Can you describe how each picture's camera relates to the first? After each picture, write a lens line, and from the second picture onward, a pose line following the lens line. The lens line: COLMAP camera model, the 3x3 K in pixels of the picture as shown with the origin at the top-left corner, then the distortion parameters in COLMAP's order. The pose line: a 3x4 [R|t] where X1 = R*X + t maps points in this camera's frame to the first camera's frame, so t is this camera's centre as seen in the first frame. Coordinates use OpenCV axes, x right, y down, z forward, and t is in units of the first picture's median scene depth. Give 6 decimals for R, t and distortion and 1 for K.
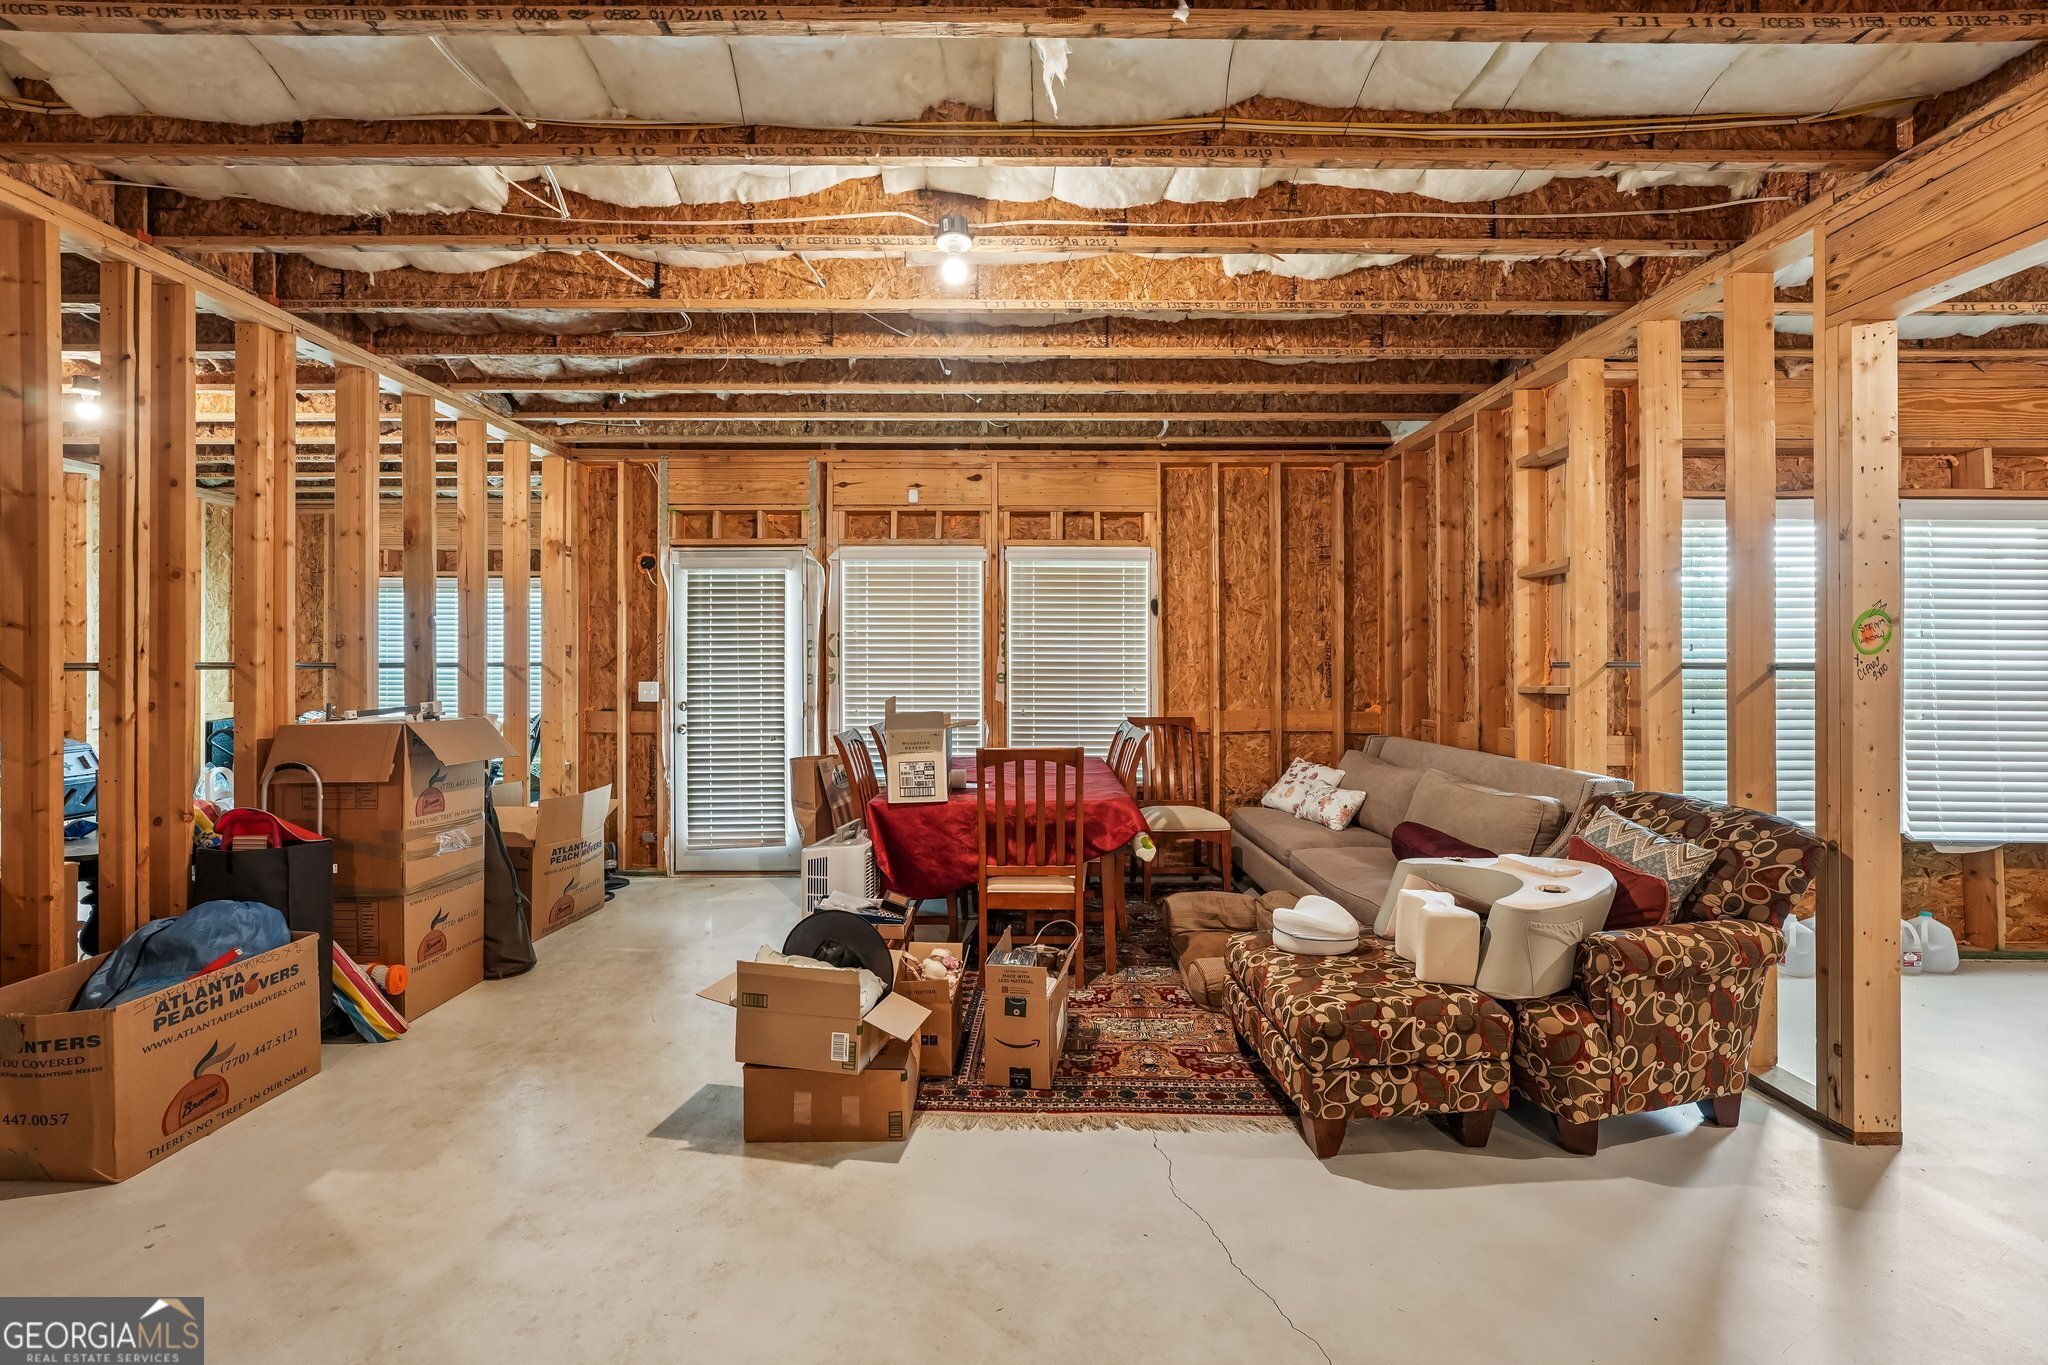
lens RADIAL K [[847.7, 0, 1042.7], [0, 847.7, 666.3], [0, 0, 1]] dist [-0.007198, 0.001141]
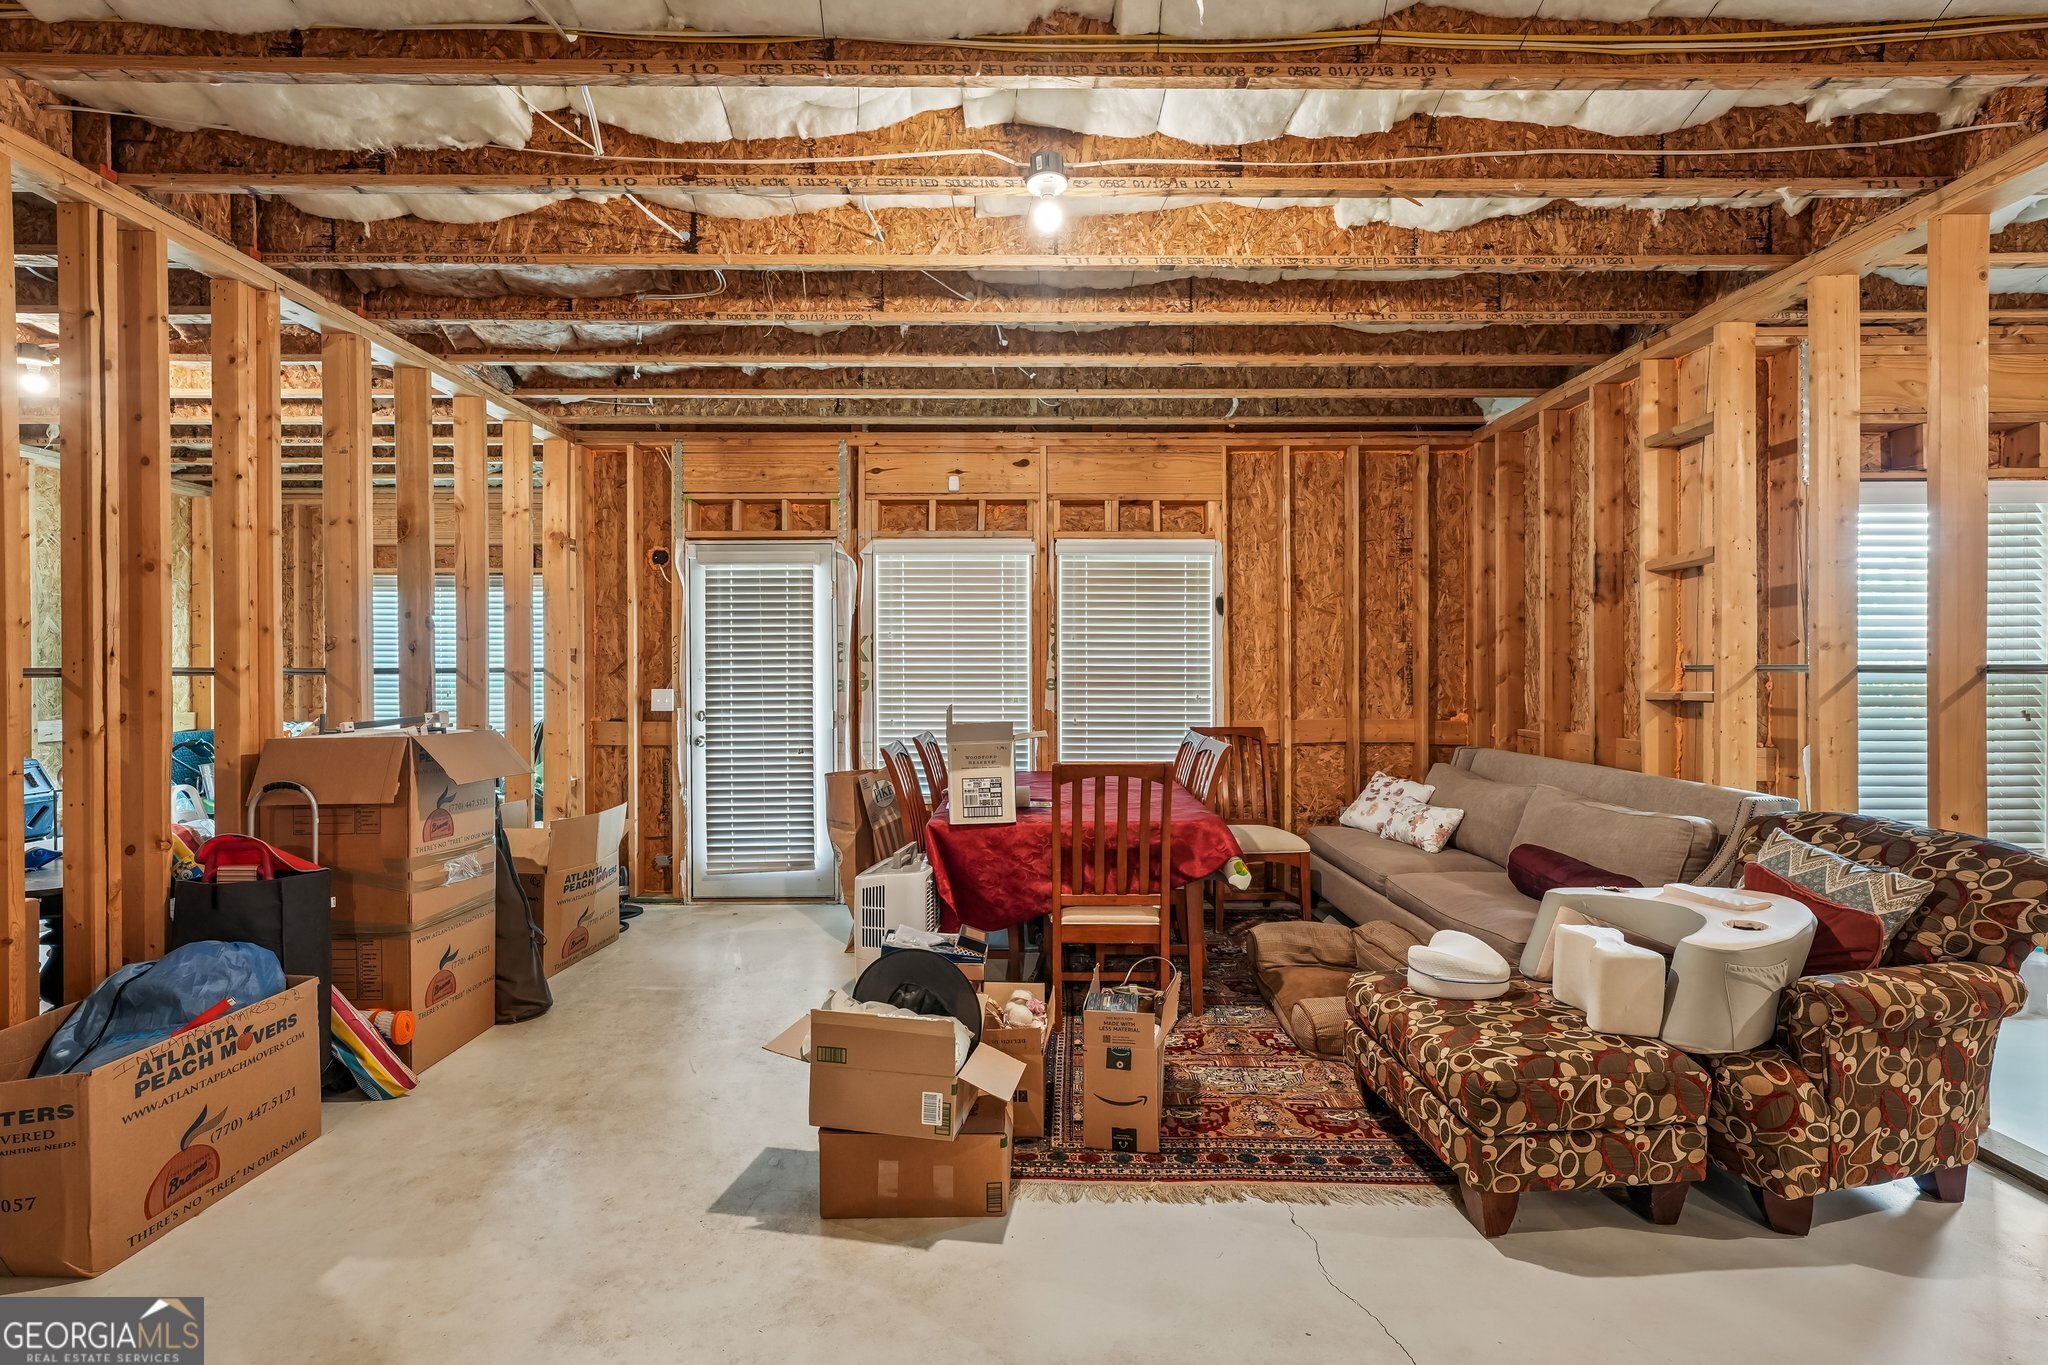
lens RADIAL K [[890.7, 0, 1025.6], [0, 890.7, 678.6], [0, 0, 1]] dist [0.001866, 0.001414]
pose [[0.999999, -0.001670, -0.000341, -0.116930], [0.001673, 0.999973, 0.007149, 0.001587], [0.000329, -0.007150, 0.999974, 0.072504]]
